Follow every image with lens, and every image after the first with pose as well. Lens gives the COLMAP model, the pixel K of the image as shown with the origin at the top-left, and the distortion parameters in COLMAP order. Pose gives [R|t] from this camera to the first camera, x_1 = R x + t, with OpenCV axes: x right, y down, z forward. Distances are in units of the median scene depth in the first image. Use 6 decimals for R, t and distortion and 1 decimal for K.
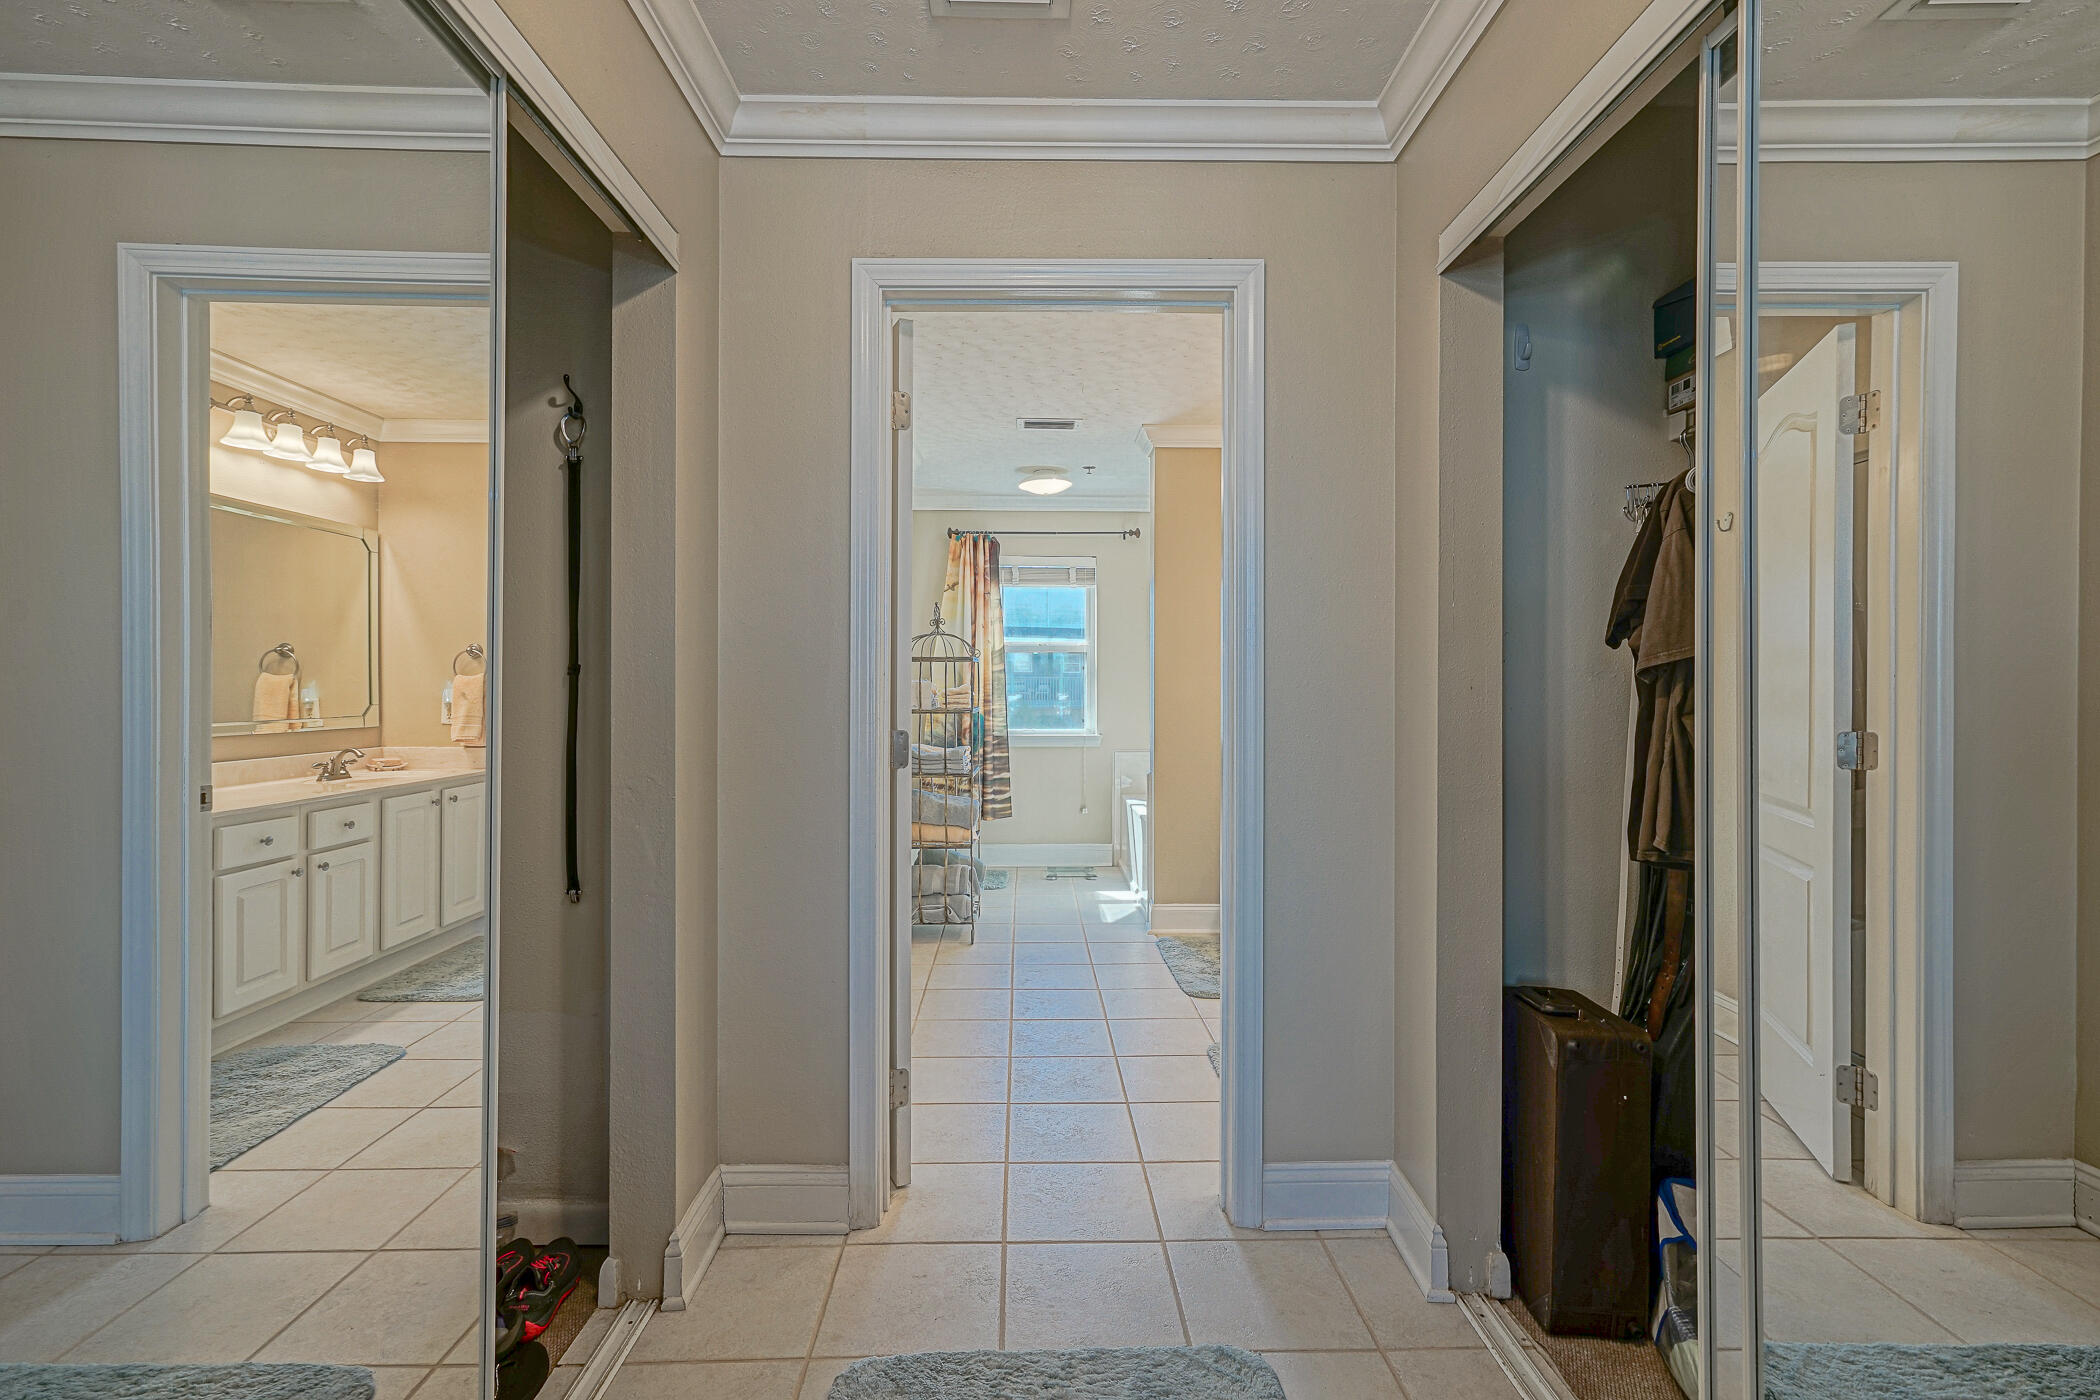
lens RADIAL K [[978.7, 0, 1048.8], [0, 978.7, 682.2], [0, 0, 1]] dist [-0.000619, 0.000214]
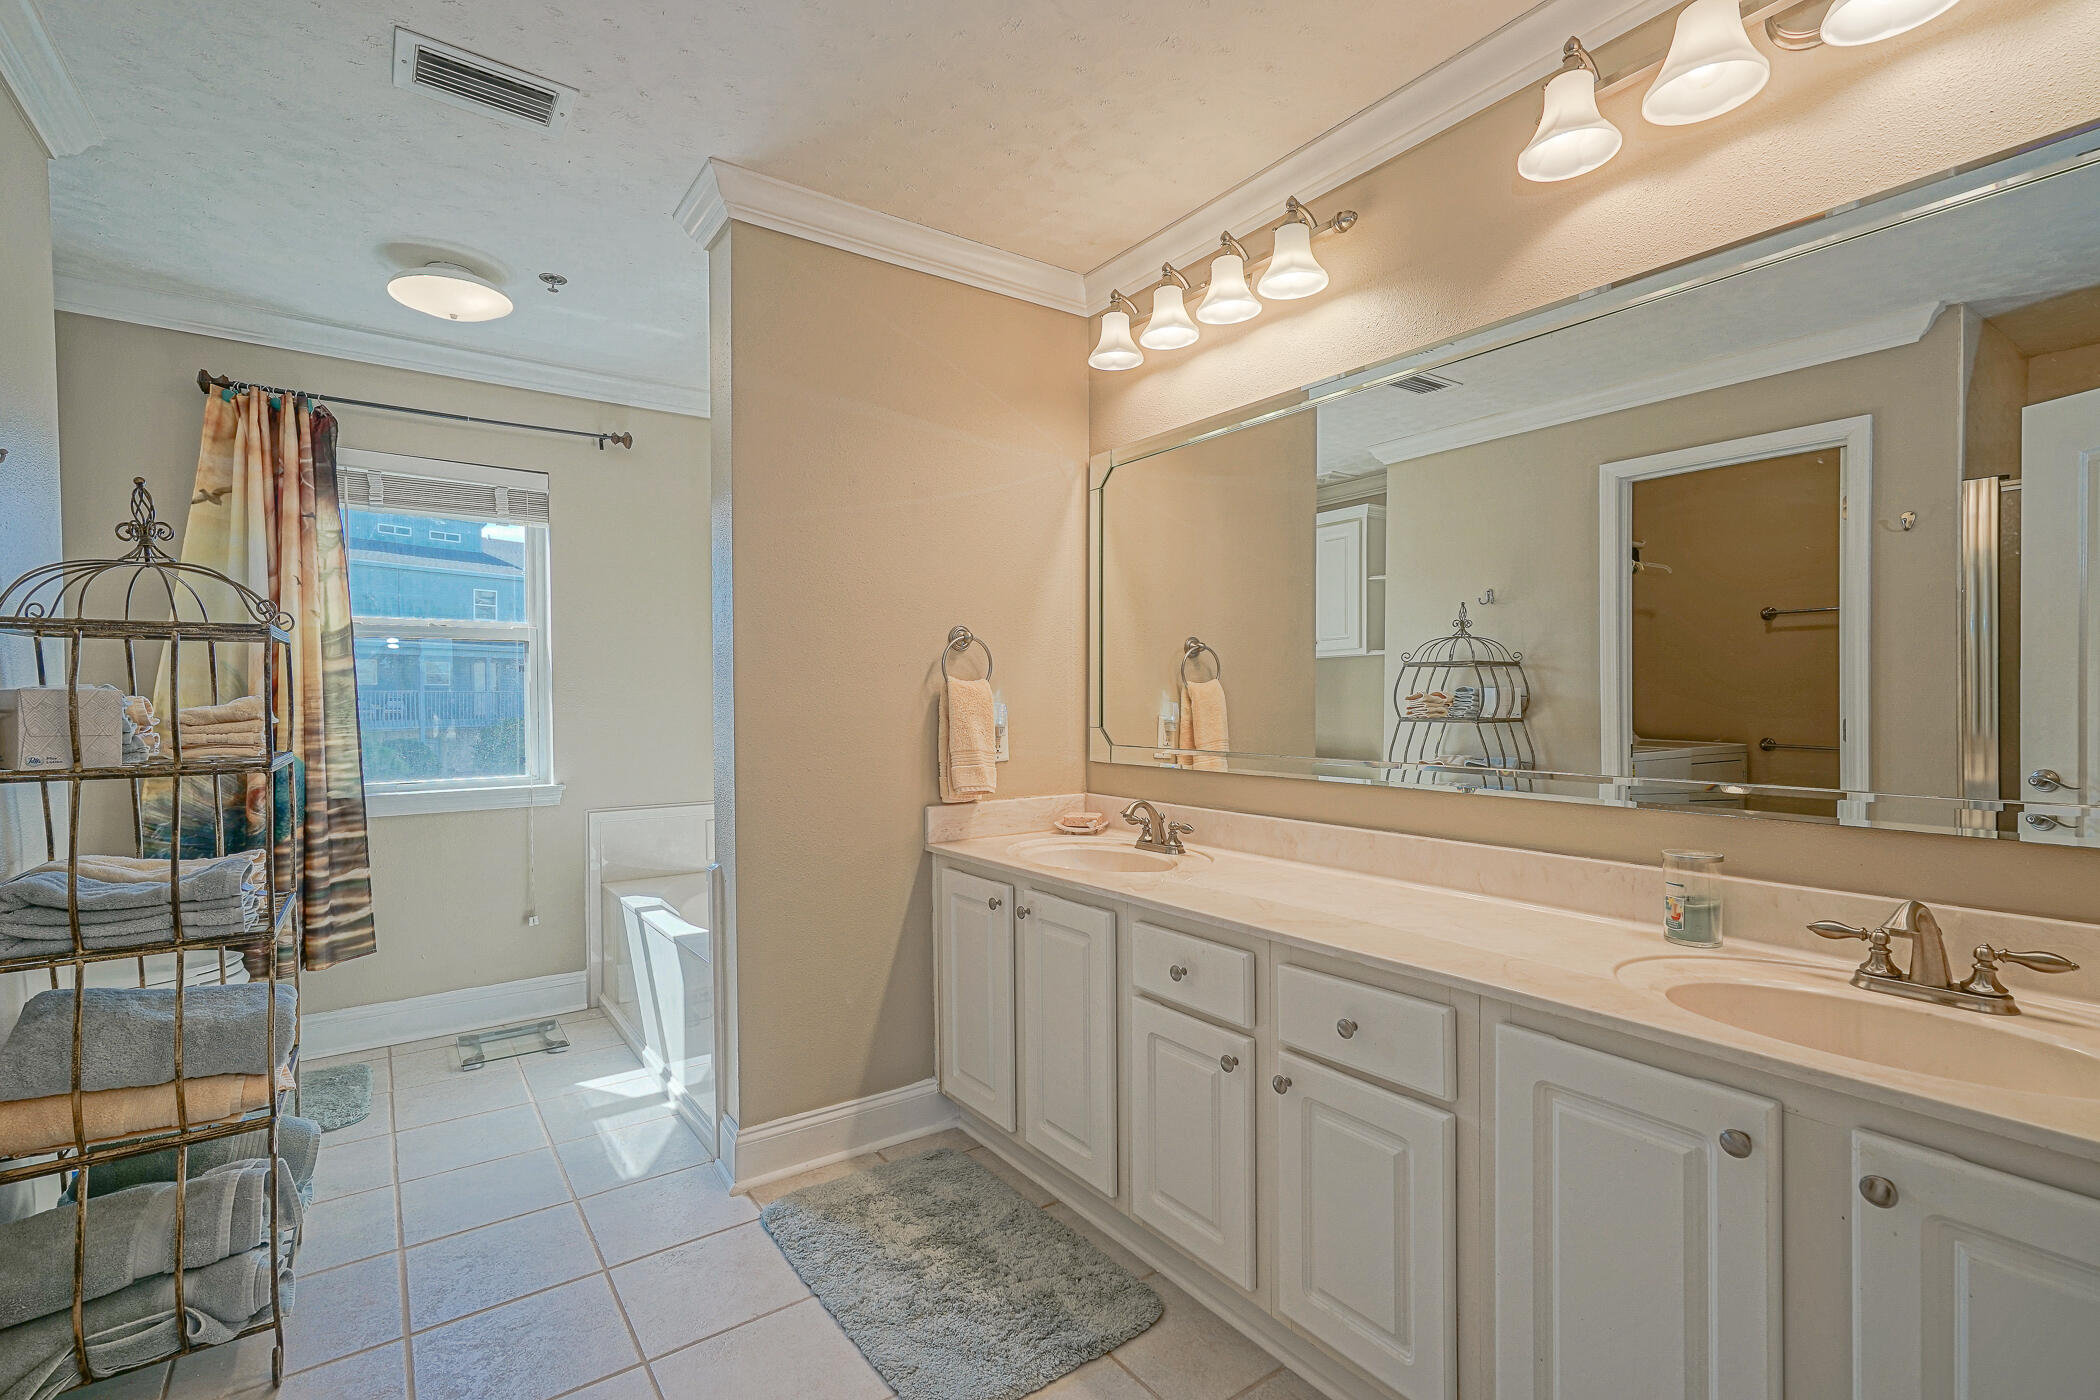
lens RADIAL K [[969.6, 0, 1042.2], [0, 969.6, 709.1], [0, 0, 1]] dist [0.024979, -0.000213]
pose [[0.834602, -0.013526, 0.550687, -0.028127], [0.006588, 0.999872, 0.014575, 0.002834], [-0.550814, -0.008536, 0.834584, 0.373983]]
